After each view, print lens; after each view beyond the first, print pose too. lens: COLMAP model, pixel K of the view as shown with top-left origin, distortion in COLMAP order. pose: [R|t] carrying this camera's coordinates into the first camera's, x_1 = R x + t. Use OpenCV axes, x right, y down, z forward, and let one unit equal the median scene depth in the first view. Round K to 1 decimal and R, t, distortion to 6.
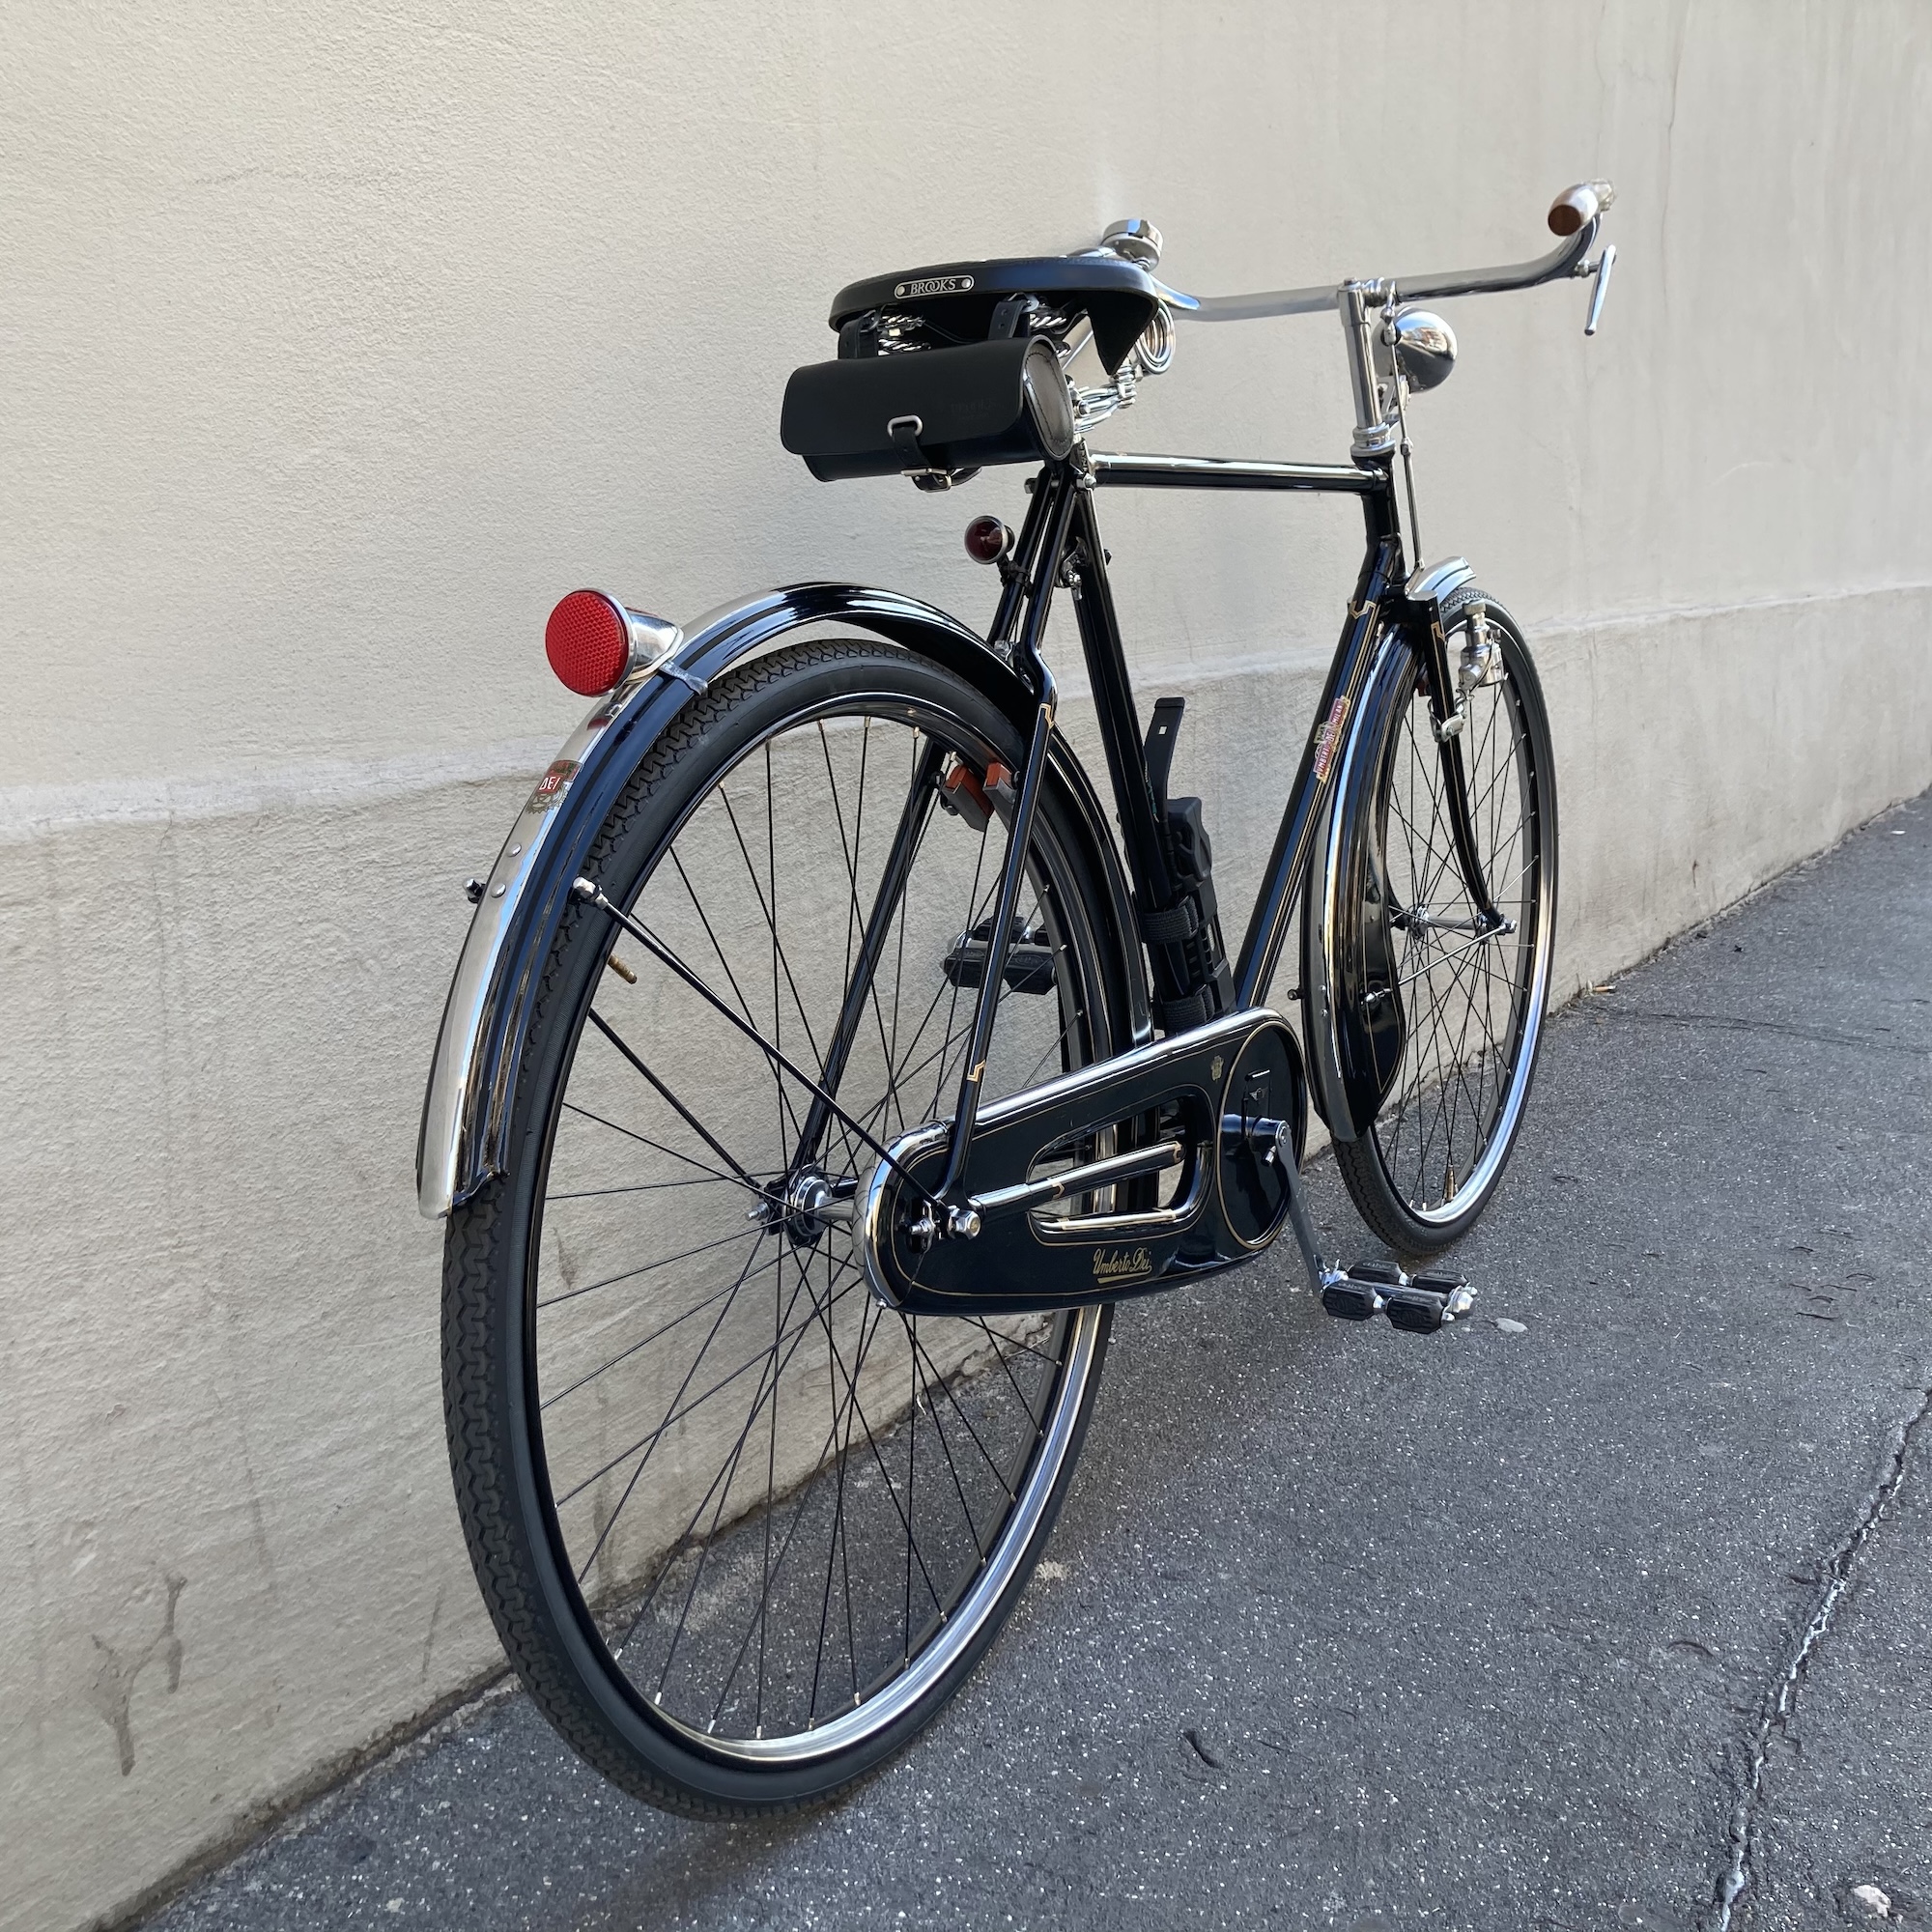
lens RADIAL K [[2110.7, 0, 1008.9], [0, 2110.7, 940.6], [0, 0, 1]] dist [0.028851, -0.034550]
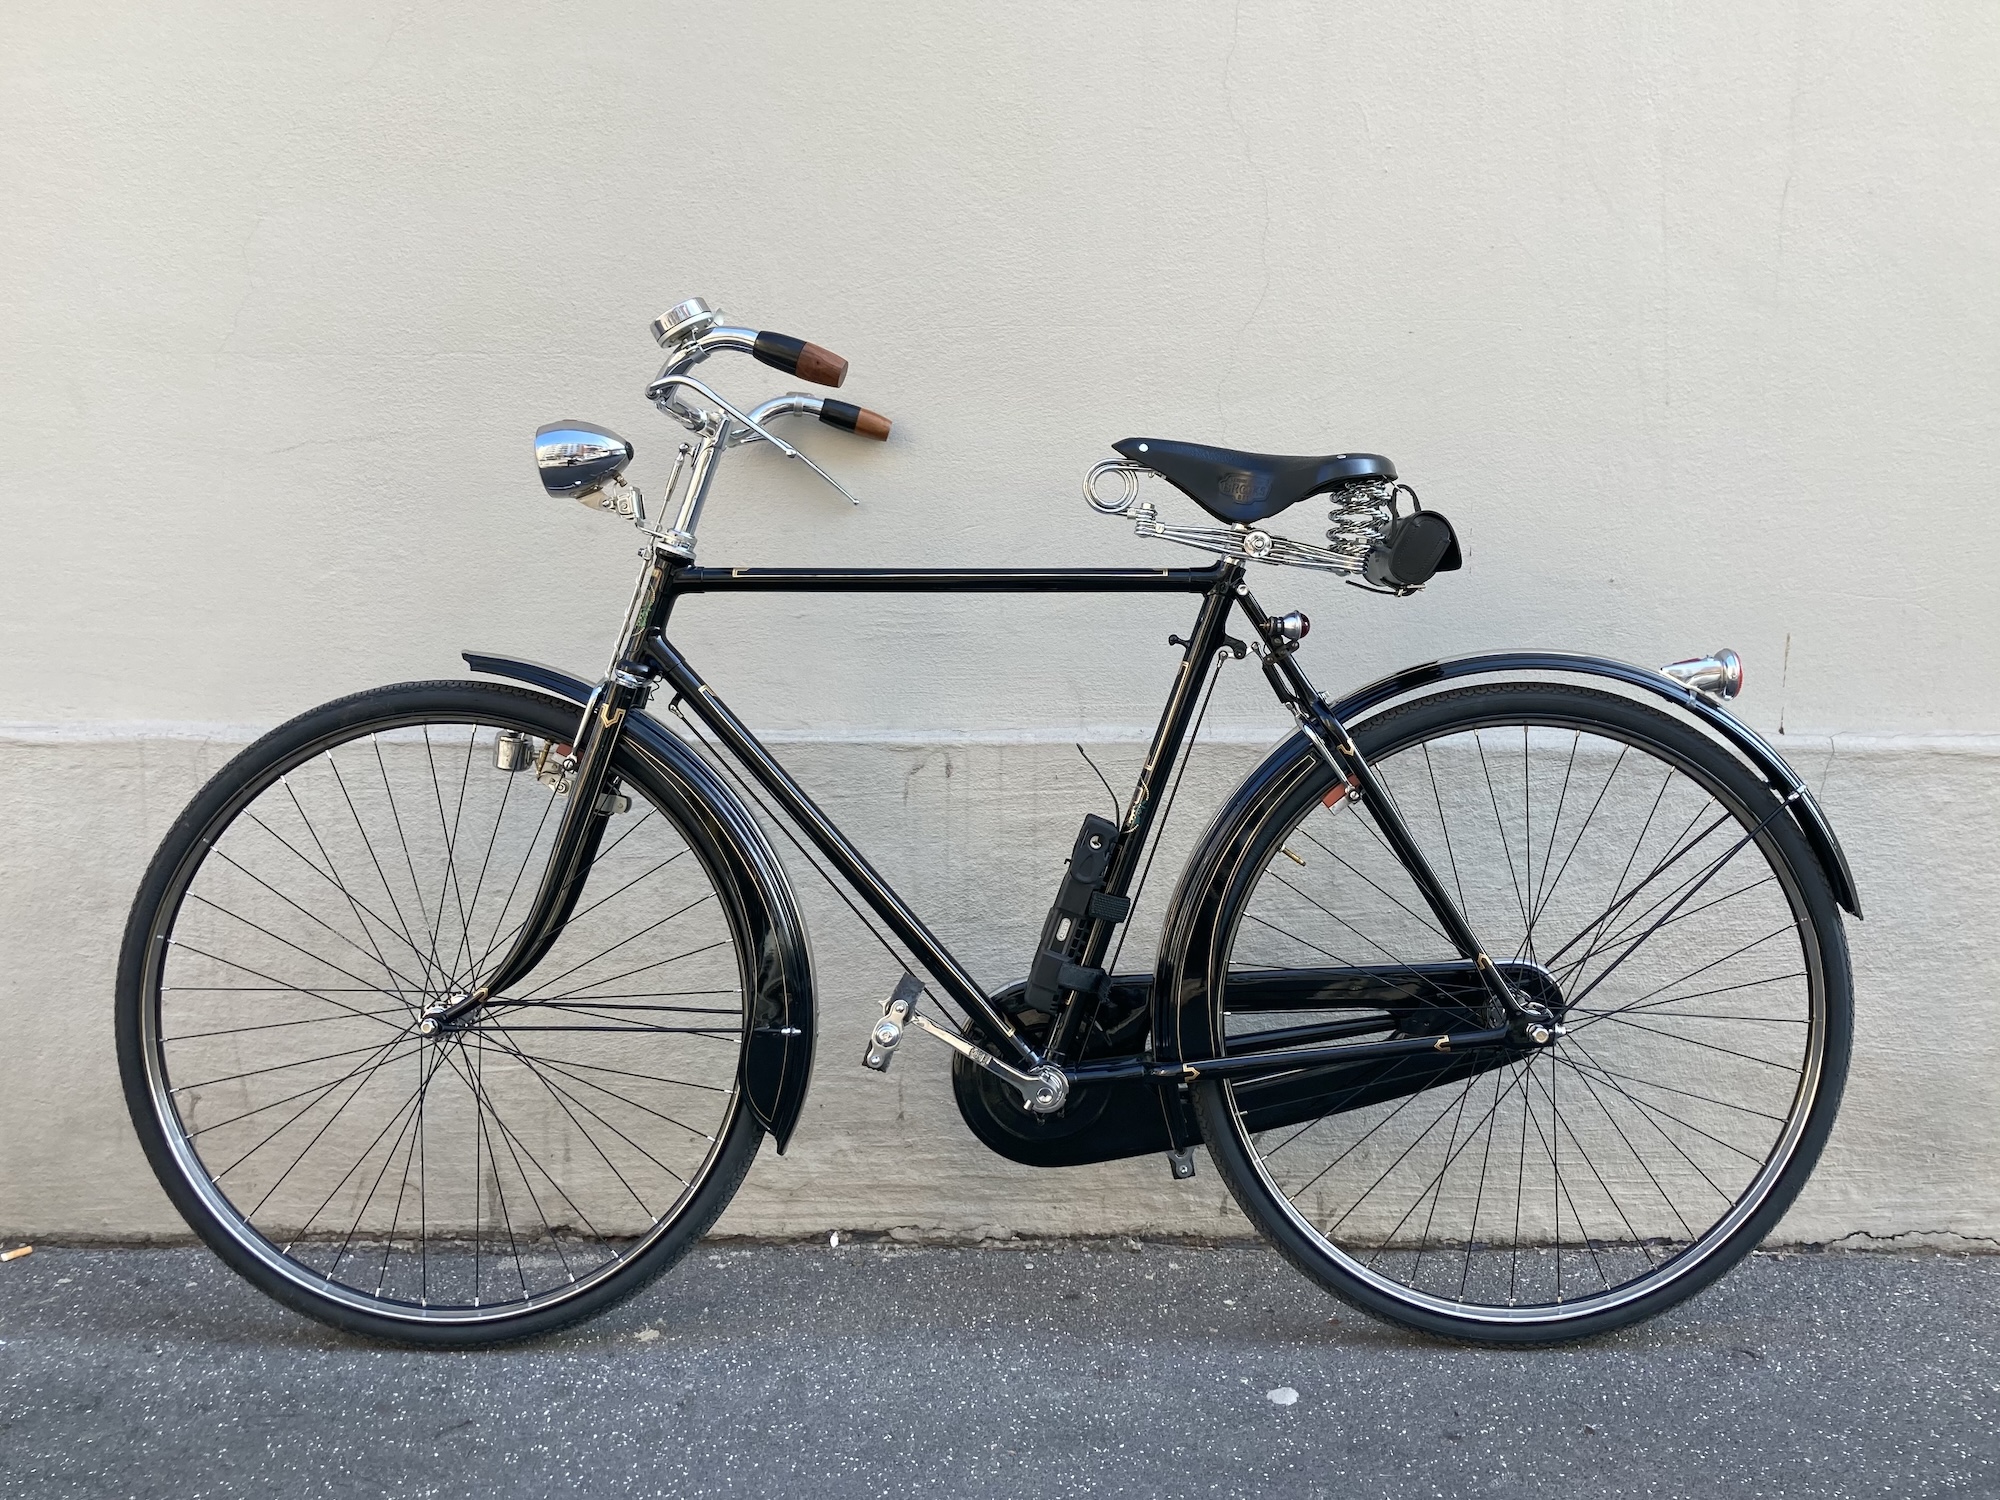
lens RADIAL K [[1766.4, 0, 1013.8], [0, 1766.4, 721.9], [0, 0, 1]] dist [0.012919, -0.002741]
pose [[0.523699, 0.082683, -0.847881, 1.392665], [-0.166397, 0.986037, -0.006621, -0.177580], [0.835495, 0.144552, 0.530145, 0.630864]]
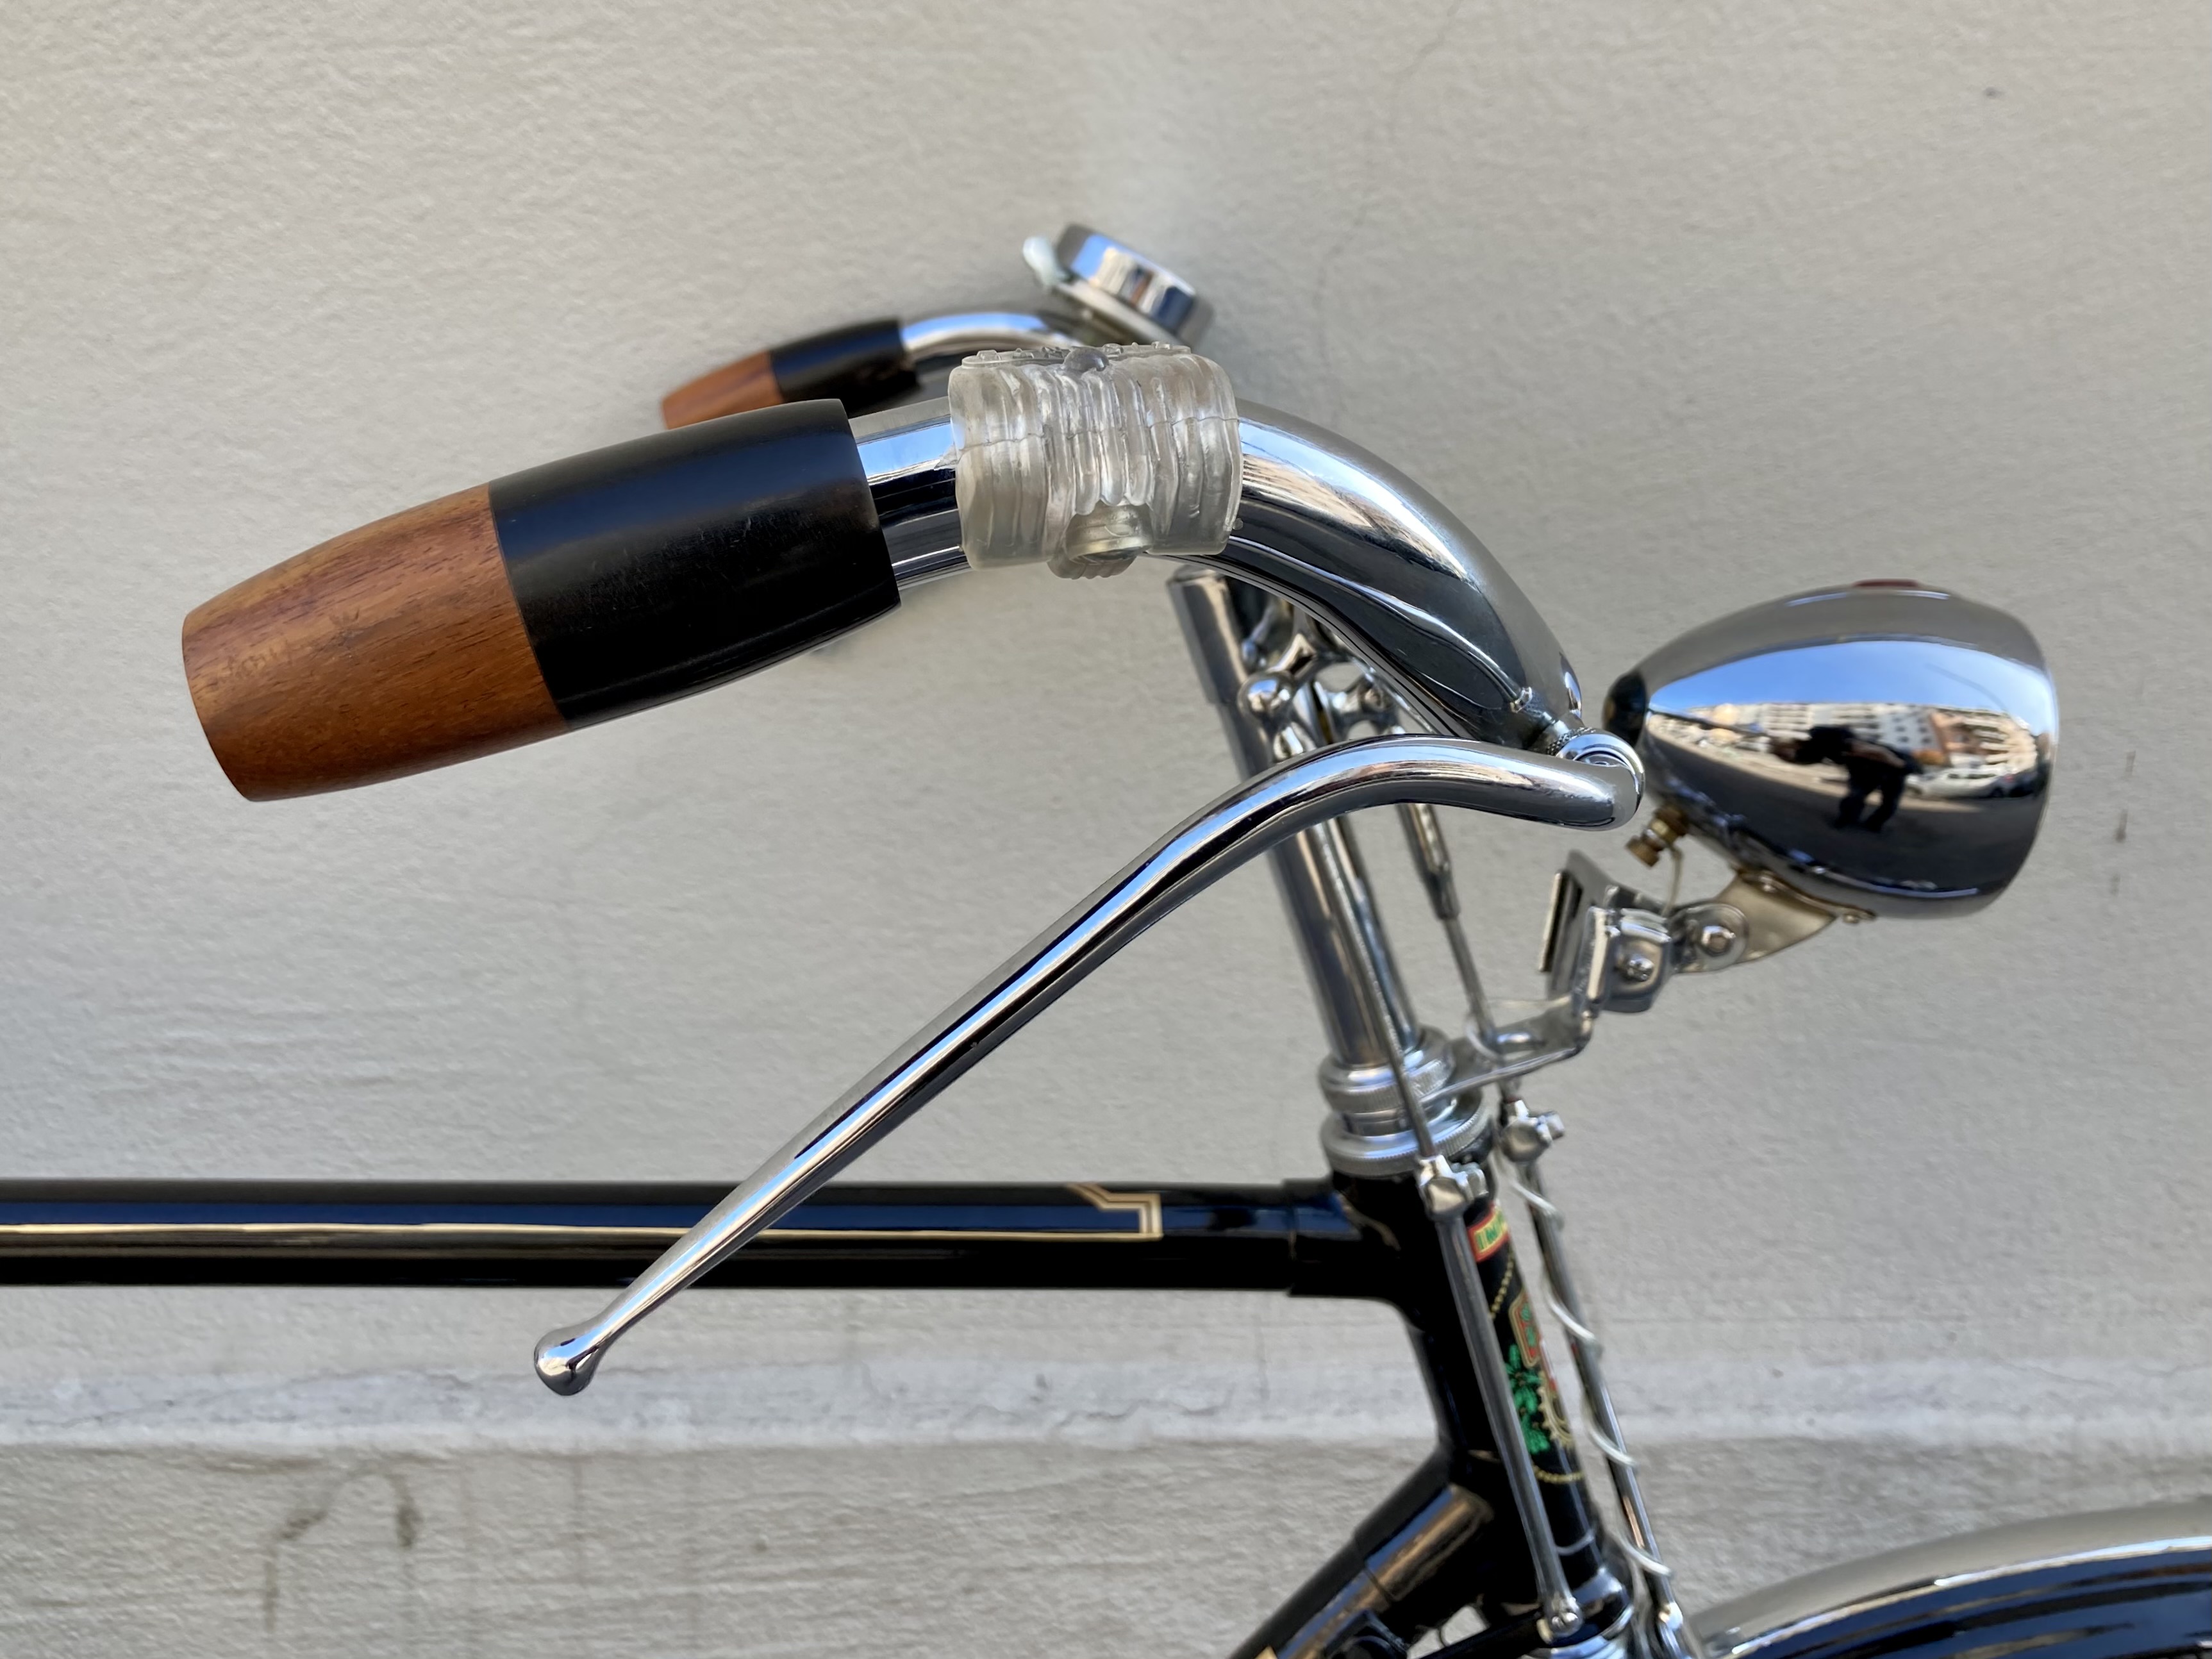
lens RADIAL K [[2144.9, 0, 1035.7], [0, 2144.9, 668.2], [0, 0, 1]] dist [-0.020500, 0.046573]
pose [[0.545701, 0.210726, -0.811052, 0.533832], [-0.178138, 0.974915, 0.133445, -0.481877], [0.818827, 0.071658, 0.569550, 1.225574]]
